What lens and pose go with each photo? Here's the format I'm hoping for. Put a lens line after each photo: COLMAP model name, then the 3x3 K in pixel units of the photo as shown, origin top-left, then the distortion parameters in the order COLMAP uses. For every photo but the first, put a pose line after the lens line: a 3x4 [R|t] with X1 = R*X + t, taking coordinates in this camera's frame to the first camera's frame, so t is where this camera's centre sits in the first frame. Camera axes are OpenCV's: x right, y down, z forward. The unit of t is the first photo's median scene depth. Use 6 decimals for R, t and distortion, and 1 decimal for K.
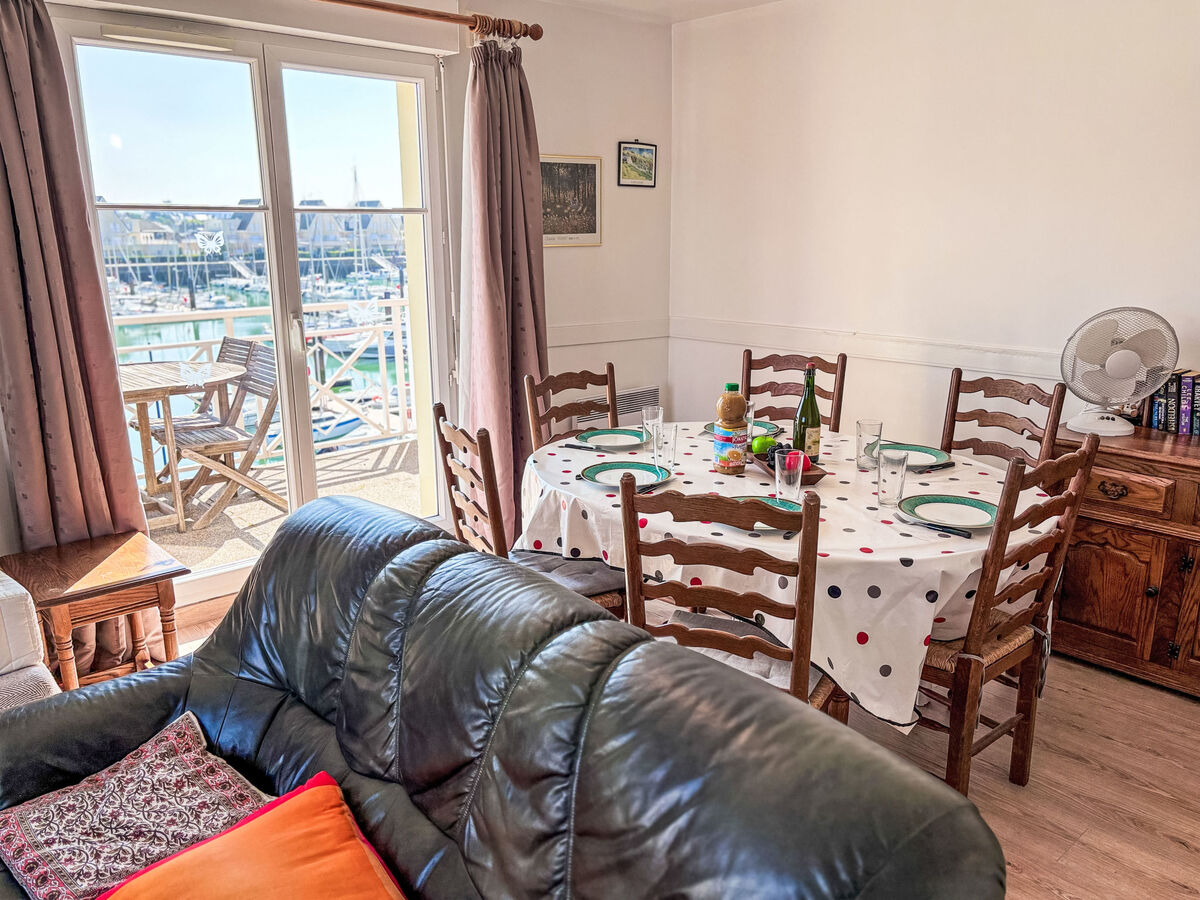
lens RADIAL K [[906.1, 0, 599.9], [0, 906.1, 451.0], [0, 0, 1]] dist [0.002327, -0.000732]
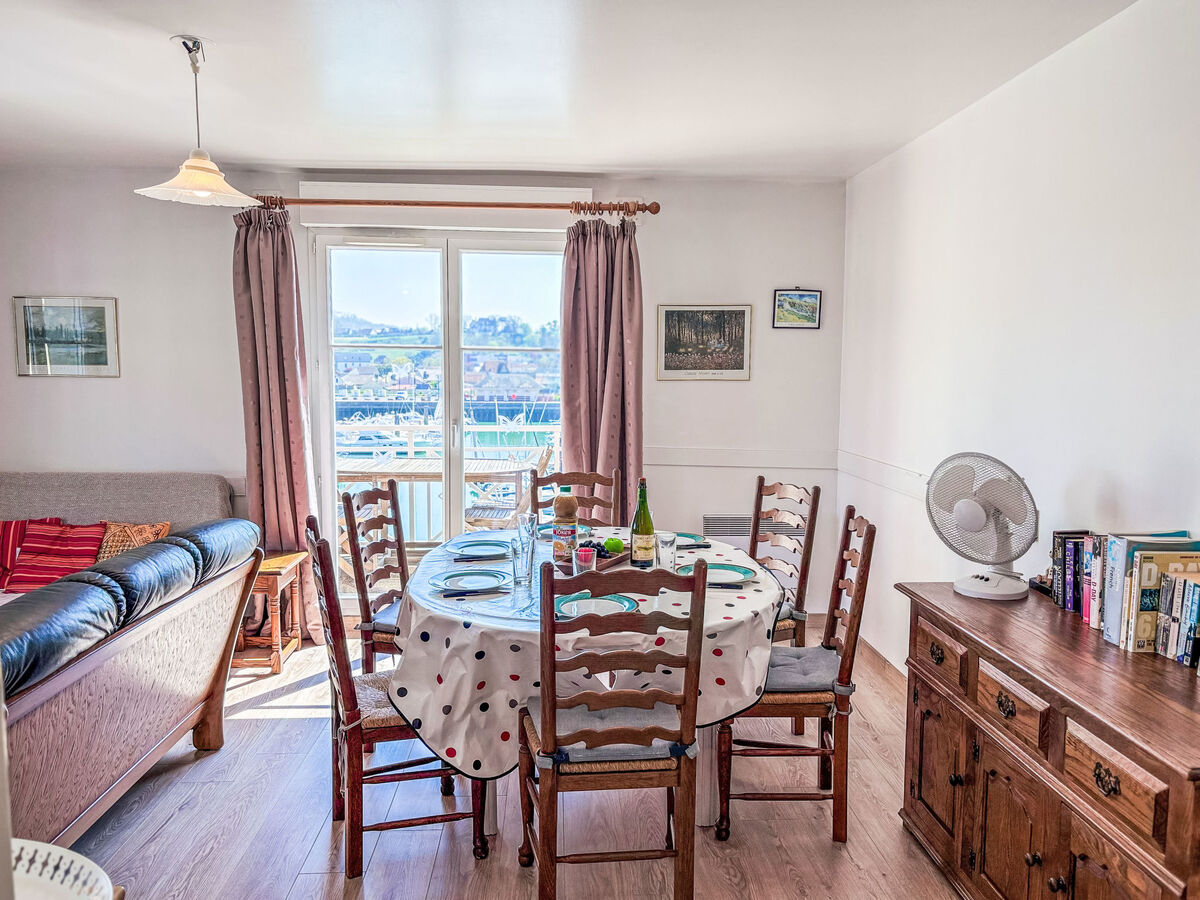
lens RADIAL K [[906.1, 0, 600.6], [0, 906.1, 444.9], [0, 0, 1]] dist [0.002327, -0.000732]
pose [[0.778034, 0.065966, -0.624749, 0.578873], [-0.166731, 0.980491, -0.104111, -0.006910], [0.605693, 0.185167, 0.773854, 0.058010]]
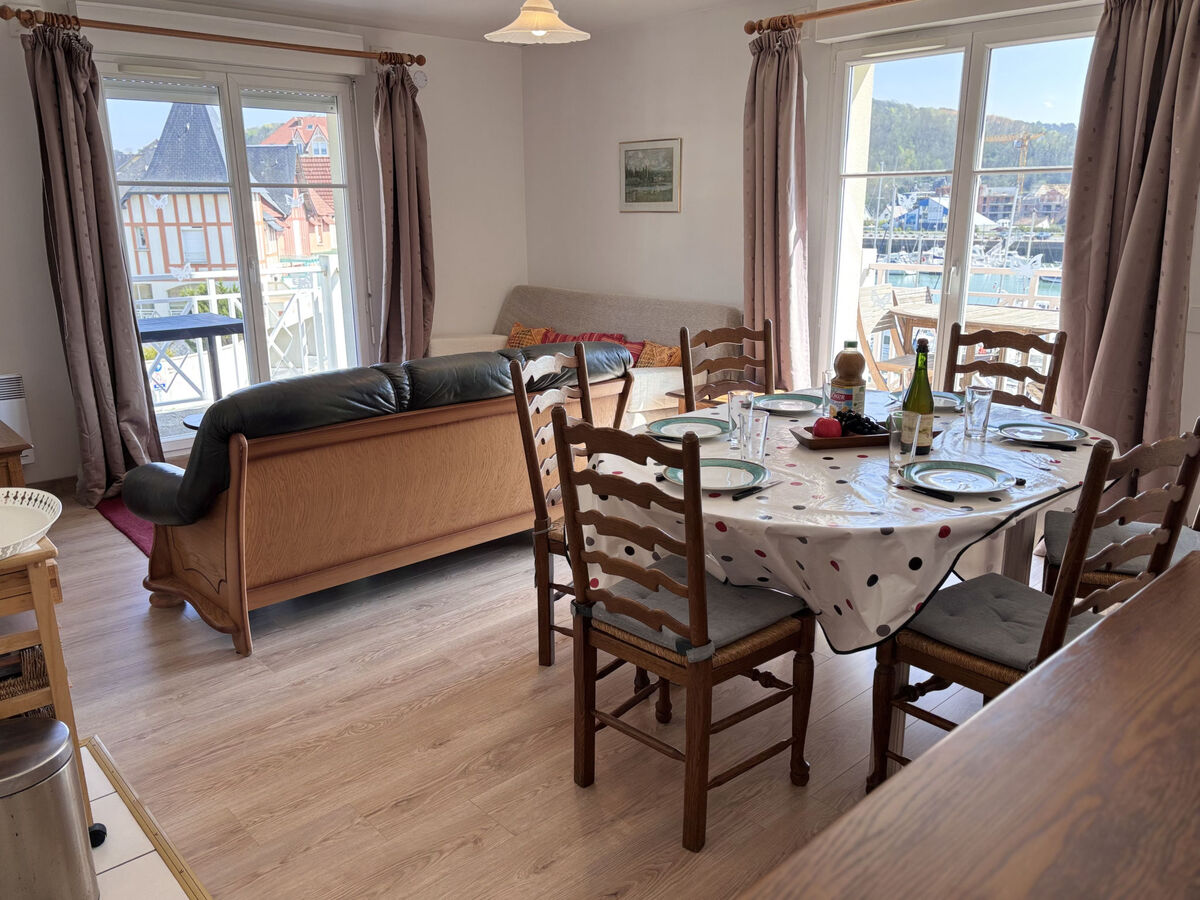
lens RADIAL K [[906.1, 0, 599.6], [0, 906.1, 456.3], [0, 0, 1]] dist [0.002327, -0.000732]
pose [[0.011741, 0.272092, -0.962200, 0.704006], [-0.236864, 0.935636, 0.261690, -0.092047], [0.971472, 0.224838, 0.075434, 0.420804]]
